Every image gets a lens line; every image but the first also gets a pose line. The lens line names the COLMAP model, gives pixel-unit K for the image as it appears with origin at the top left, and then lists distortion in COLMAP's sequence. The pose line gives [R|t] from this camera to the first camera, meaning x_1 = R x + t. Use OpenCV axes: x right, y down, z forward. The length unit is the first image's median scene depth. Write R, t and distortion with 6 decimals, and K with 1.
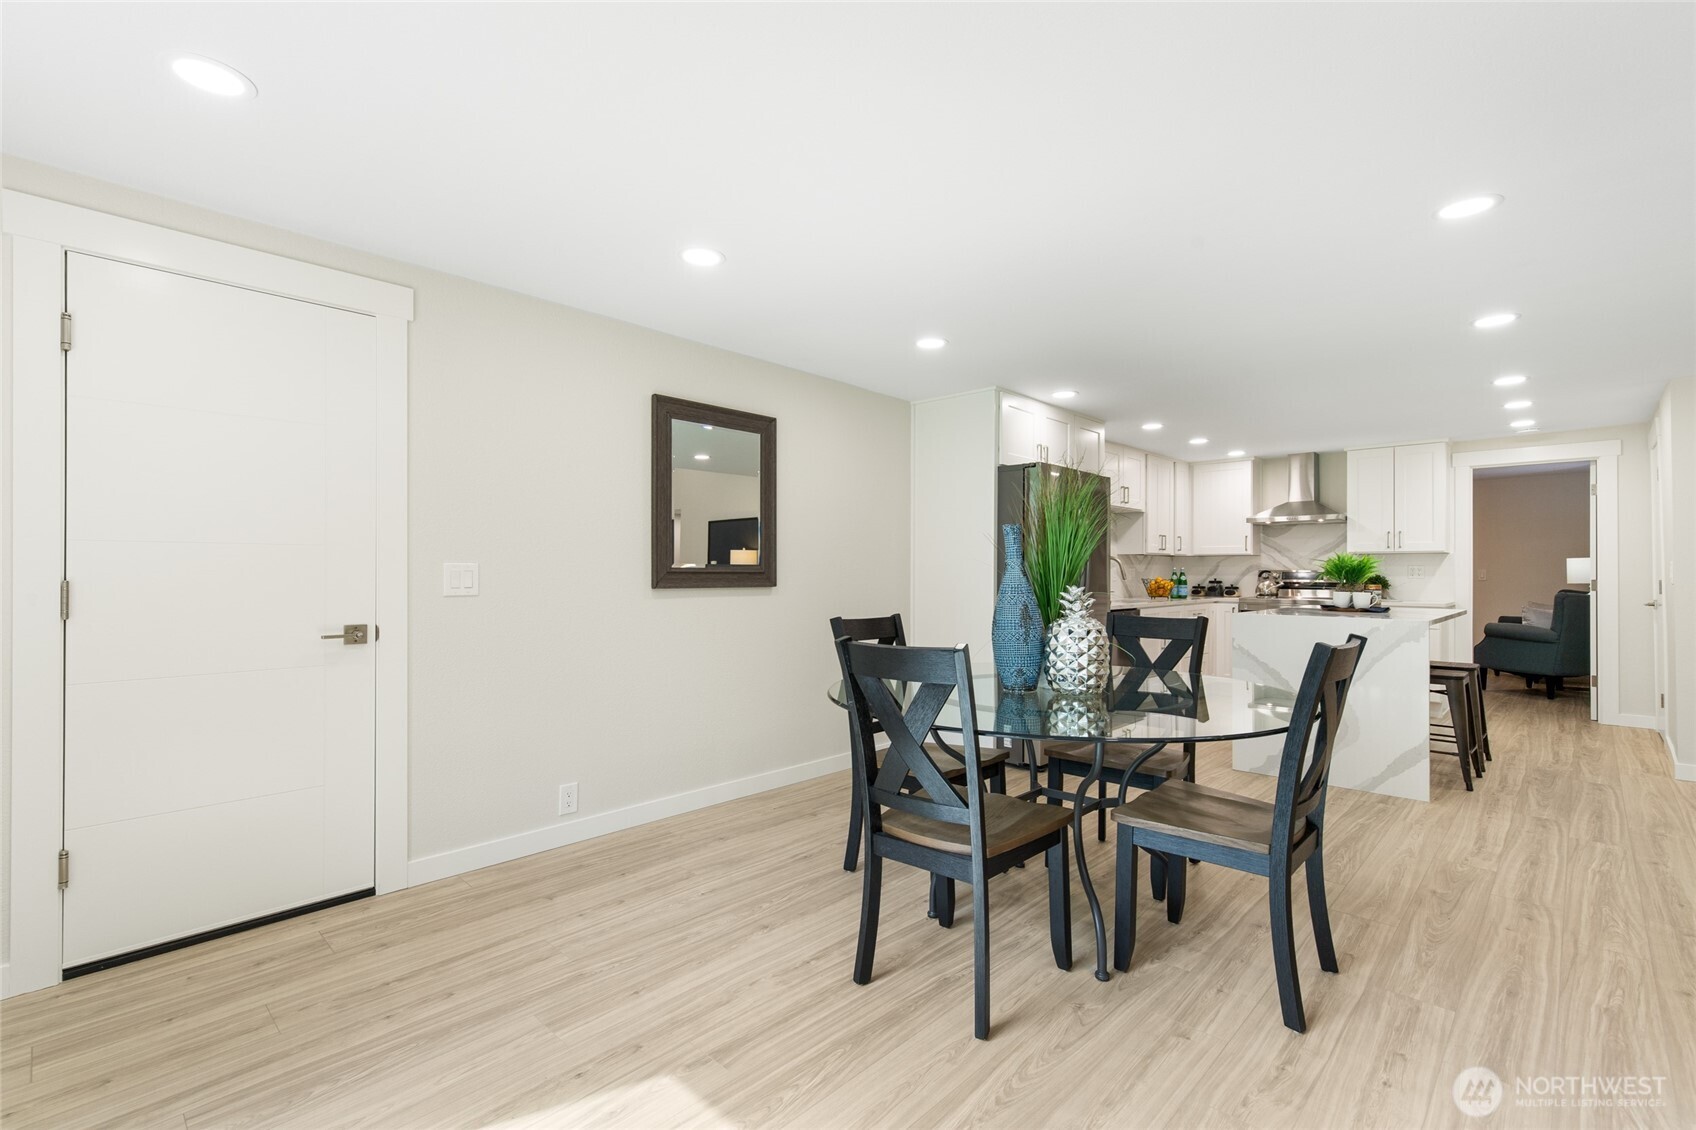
lens RADIAL K [[758.8, 0, 842.9], [0, 758.8, 570.5], [0, 0, 1]] dist [0.004733, 0.000122]
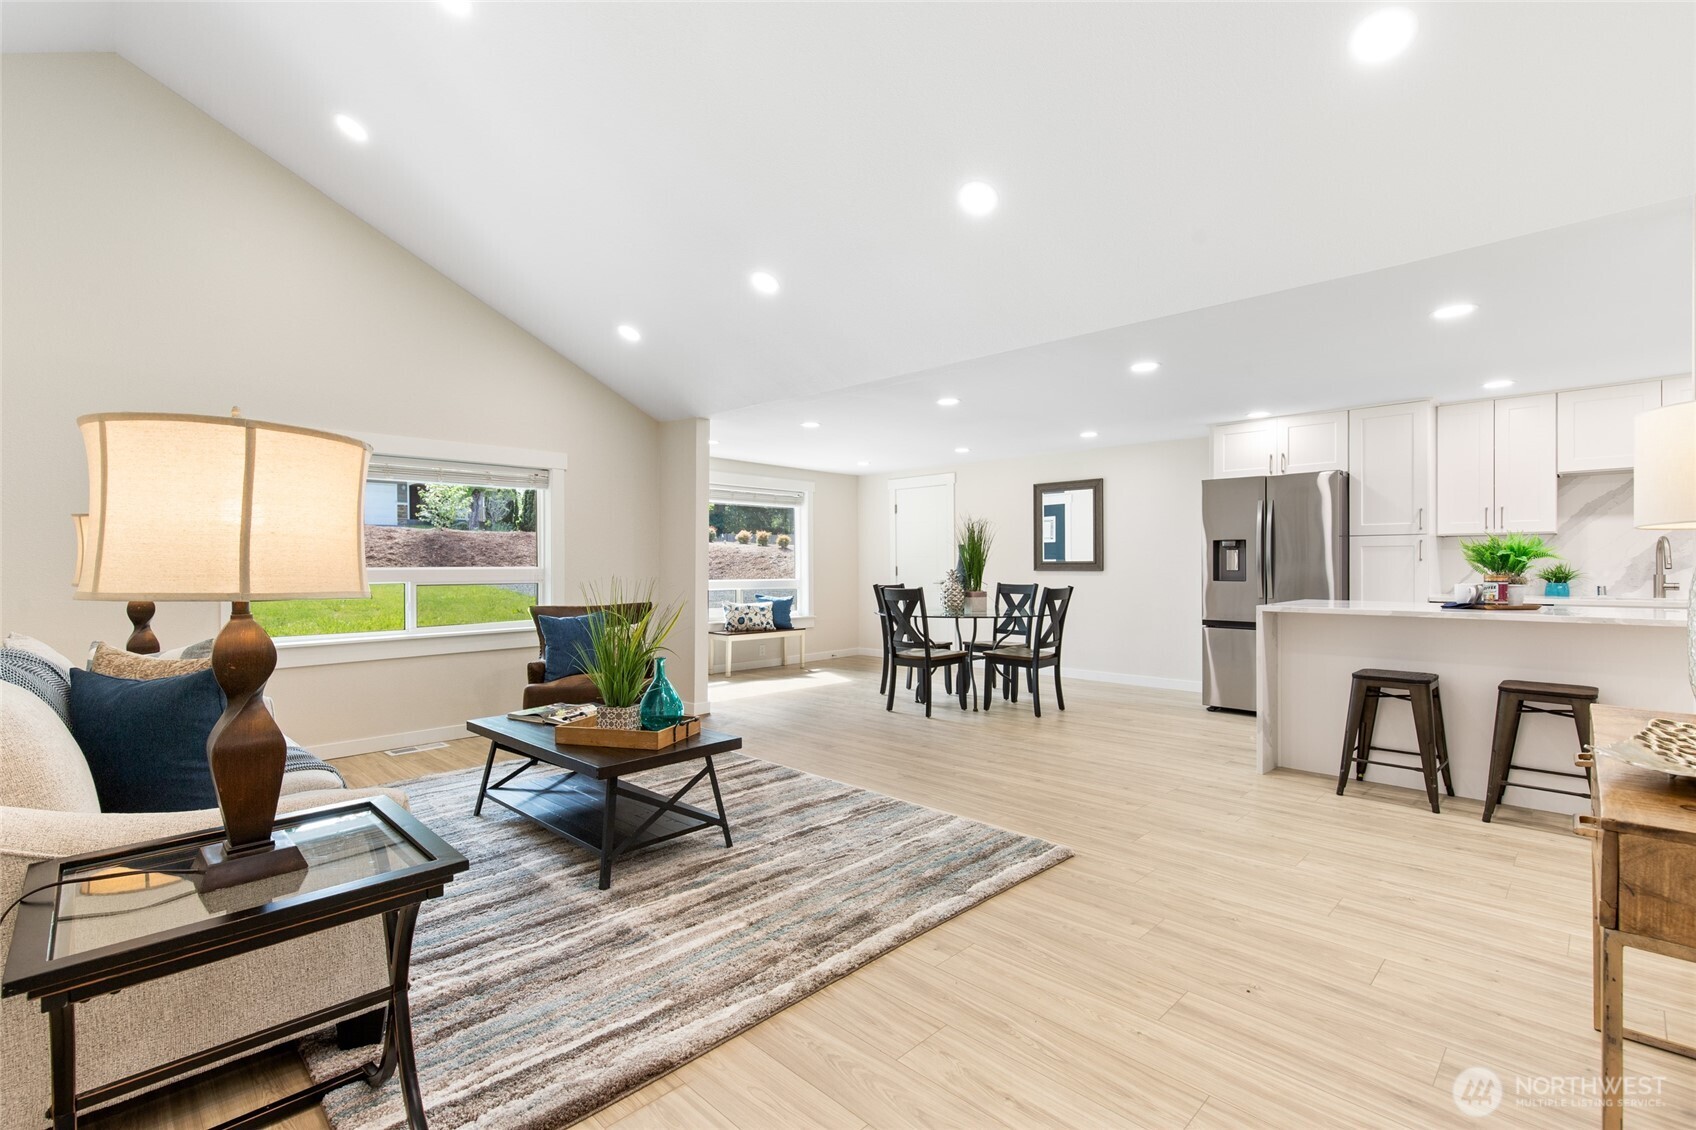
lens RADIAL K [[762.6, 0, 845.1], [0, 762.6, 562.2], [0, 0, 1]] dist [0.007420, -0.000307]
pose [[-0.015826, -0.006362, -0.999855, 1.747568], [0.007367, 0.999952, -0.006479, 0.007543], [0.999848, -0.007468, -0.015778, 0.409502]]
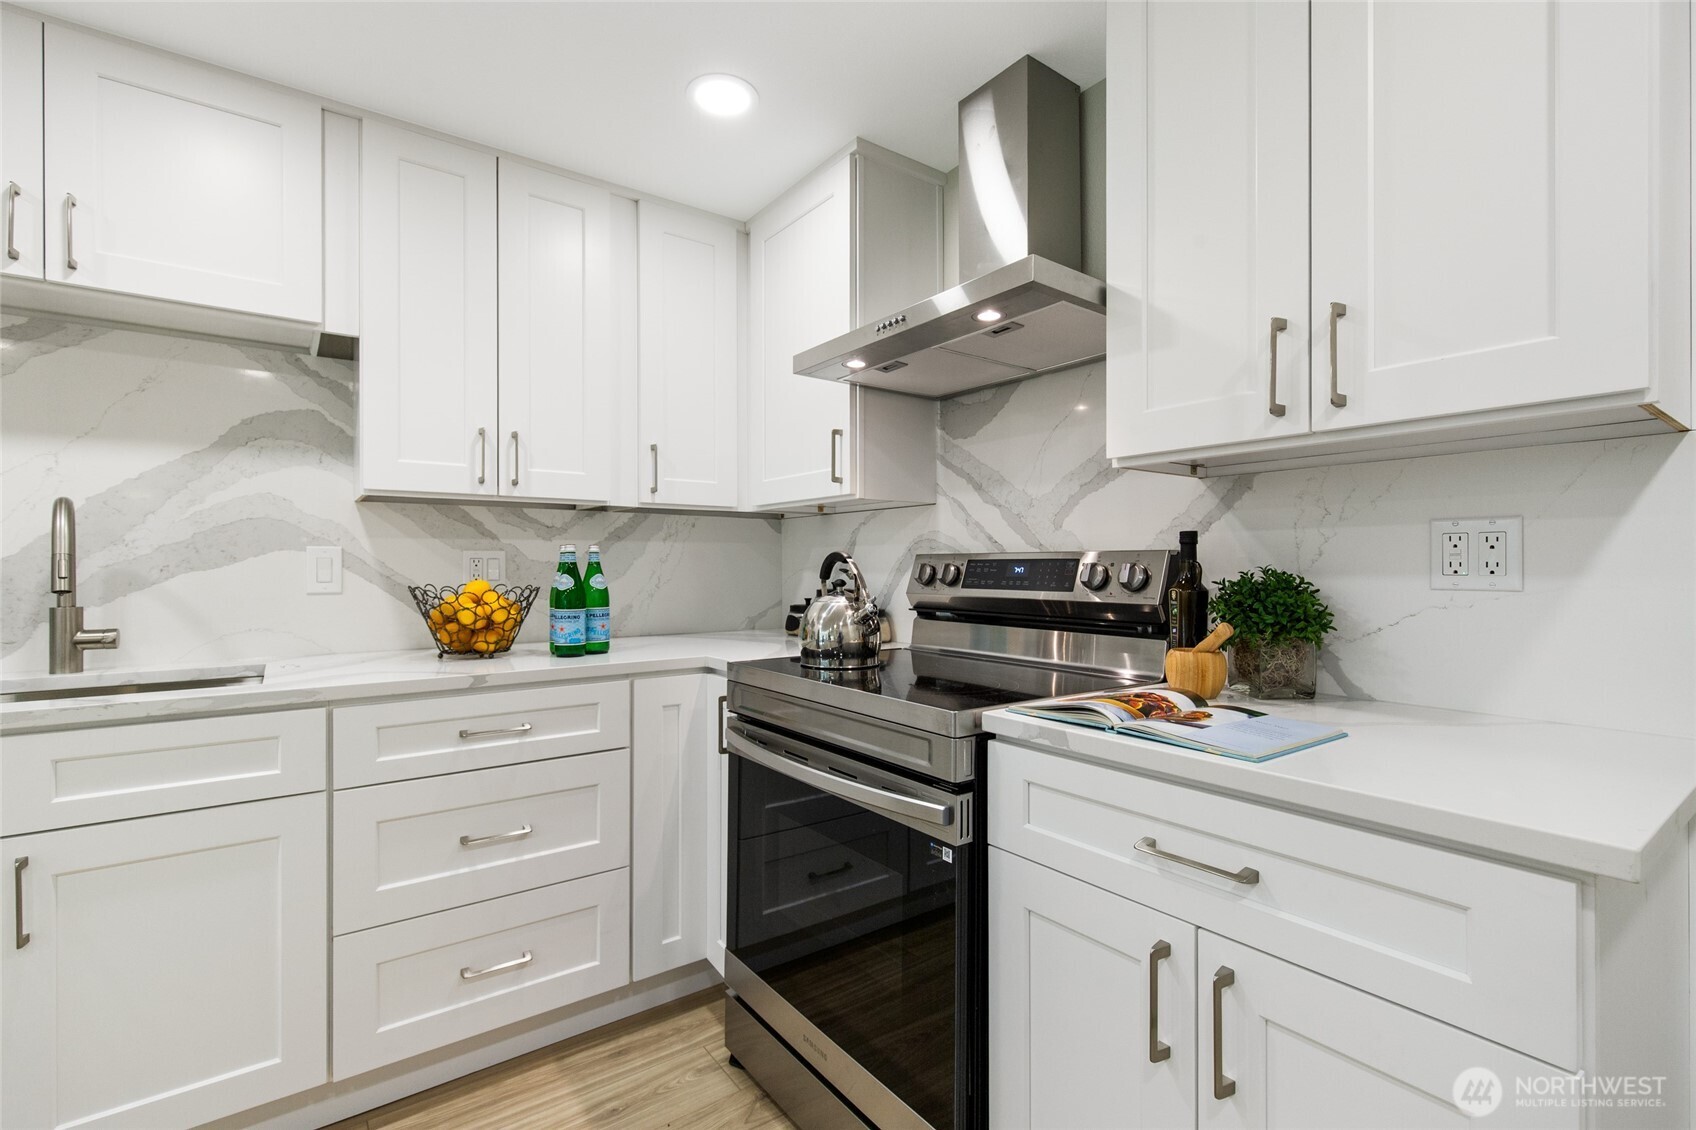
lens RADIAL K [[748.6, 0, 845.9], [0, 748.6, 570.3], [0, 0, 1]] dist [0.002595, 0.000009]
pose [[0.985422, -0.002554, -0.170109, 1.039900], [0.003636, 0.999975, 0.006051, 0.006847], [0.170089, -0.006581, 0.985407, 1.306138]]
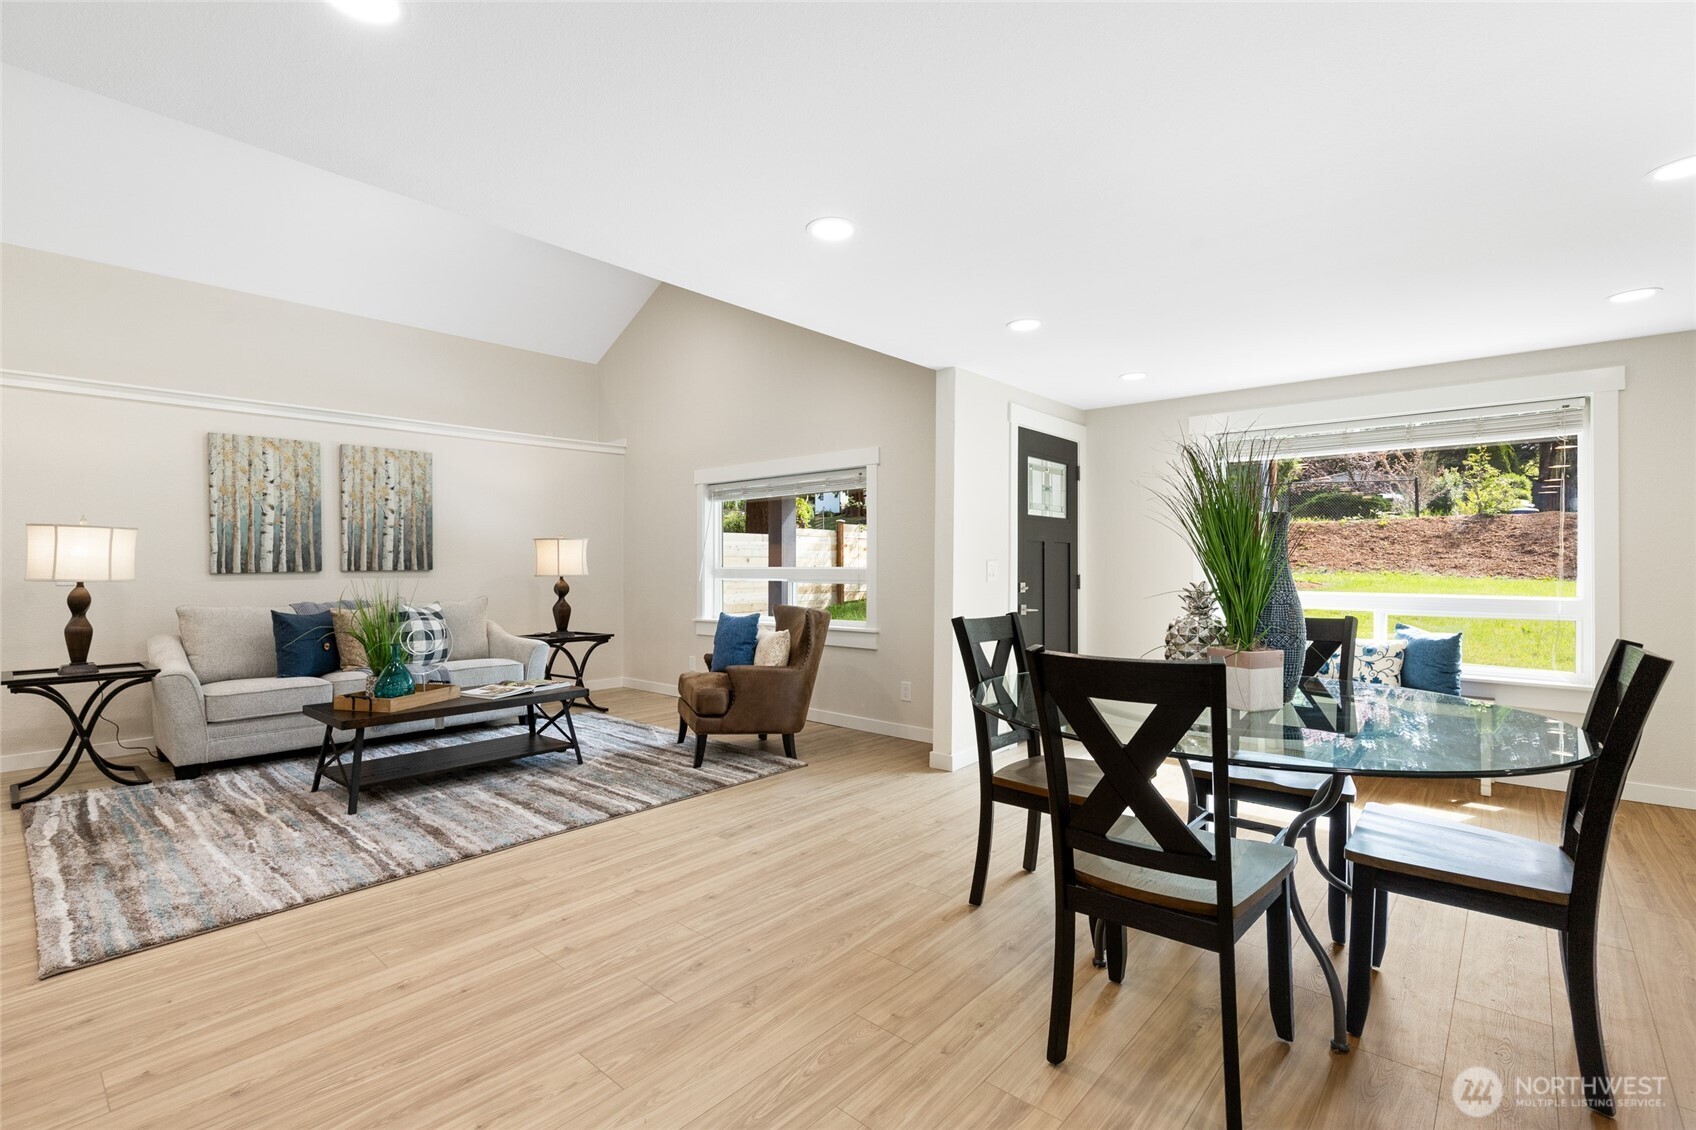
lens RADIAL K [[762.6, 0, 845.1], [0, 762.6, 562.2], [0, 0, 1]] dist [0.007420, -0.000307]
pose [[-0.998970, -0.000324, -0.045378, 0.481712], [-0.000088, 0.999986, -0.005196, 0.001888], [0.045379, -0.005187, -0.998956, 1.169646]]
